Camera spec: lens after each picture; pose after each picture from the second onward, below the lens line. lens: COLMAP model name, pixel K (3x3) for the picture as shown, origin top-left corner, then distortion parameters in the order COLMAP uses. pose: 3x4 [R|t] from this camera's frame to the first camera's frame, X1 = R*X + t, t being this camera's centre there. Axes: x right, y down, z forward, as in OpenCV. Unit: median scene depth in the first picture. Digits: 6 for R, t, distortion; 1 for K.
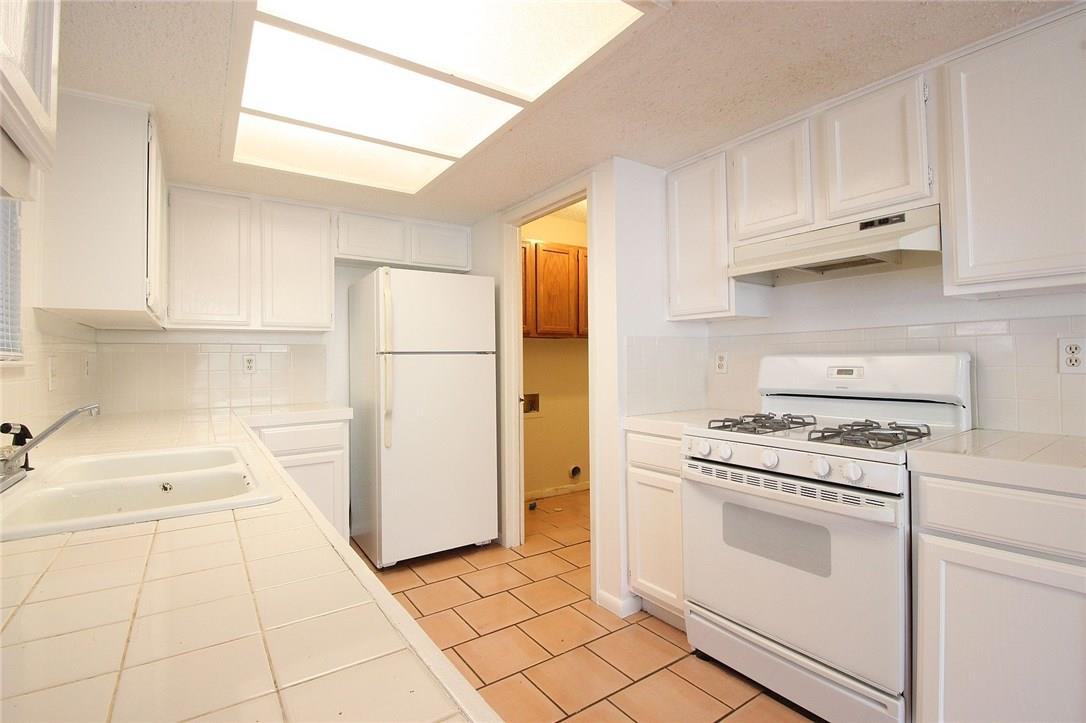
lens RADIAL K [[507.6, 0, 545.1], [0, 507.6, 352.8], [0, 0, 1]] dist [0.013726, -0.020184]
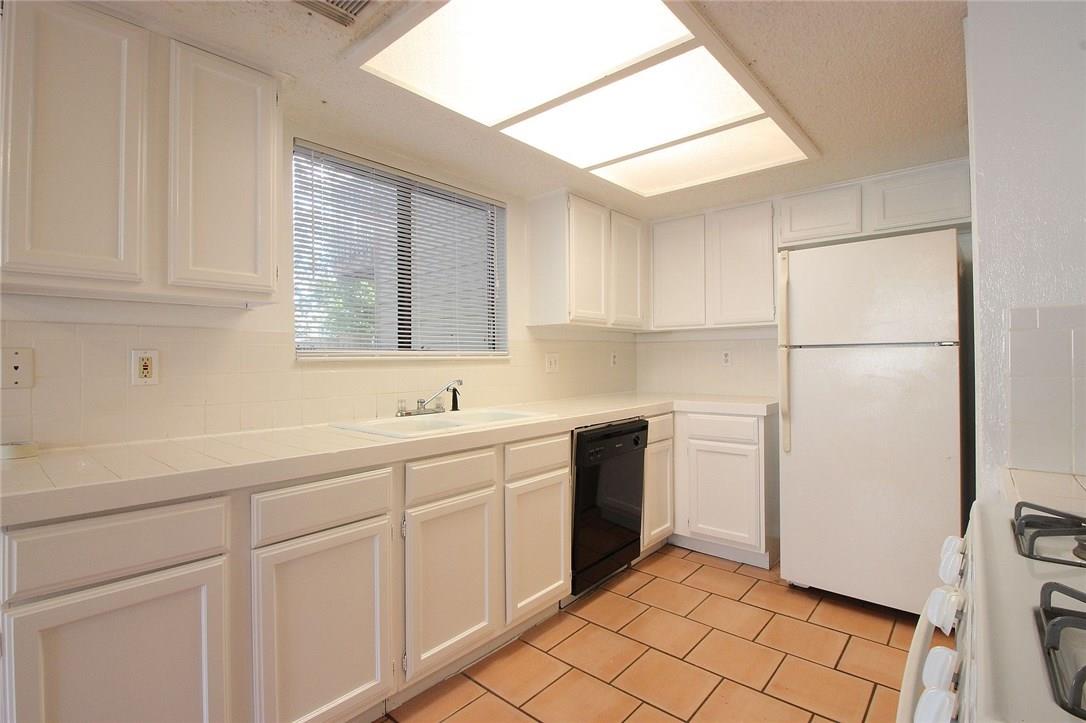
lens RADIAL K [[507.6, 0, 545.1], [0, 507.6, 352.8], [0, 0, 1]] dist [0.013726, -0.020184]
pose [[0.248262, -0.003643, -0.968686, 0.537361], [0.017565, 0.999845, 0.000741, 0.004082], [0.968534, -0.017199, 0.248288, 0.430602]]
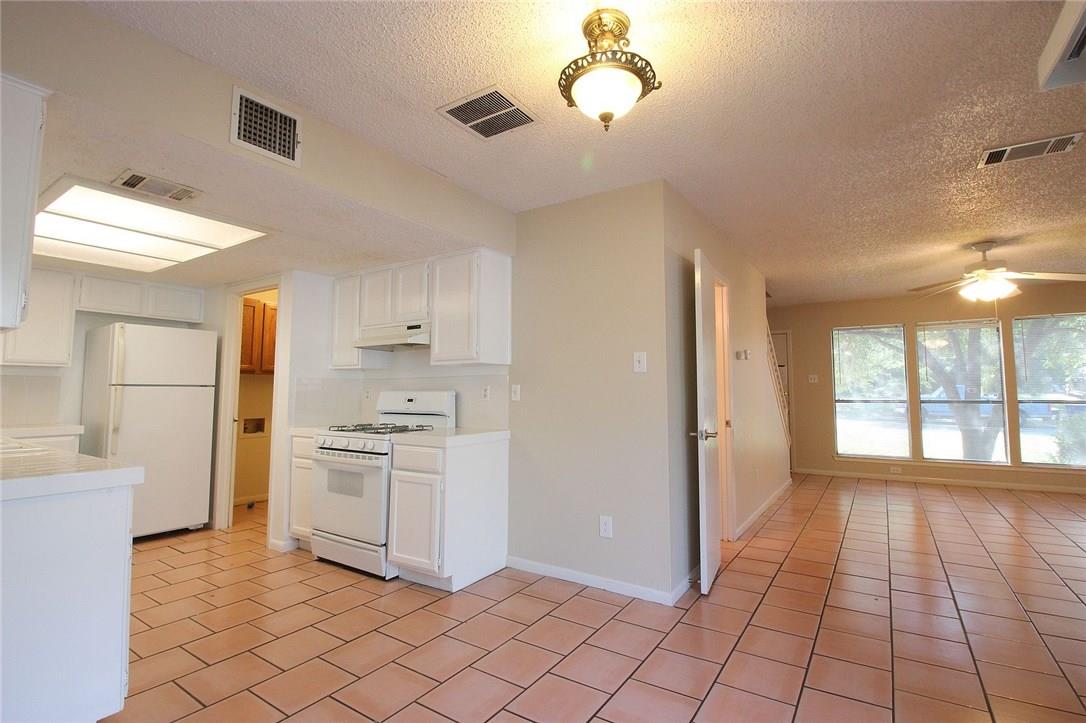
lens RADIAL K [[507.6, 0, 545.1], [0, 507.6, 352.8], [0, 0, 1]] dist [0.013726, -0.020184]
pose [[0.929161, 0.042794, 0.367189, 0.302781], [-0.018738, 0.997452, -0.068831, -0.015828], [-0.369199, 0.057075, 0.927596, -0.835504]]
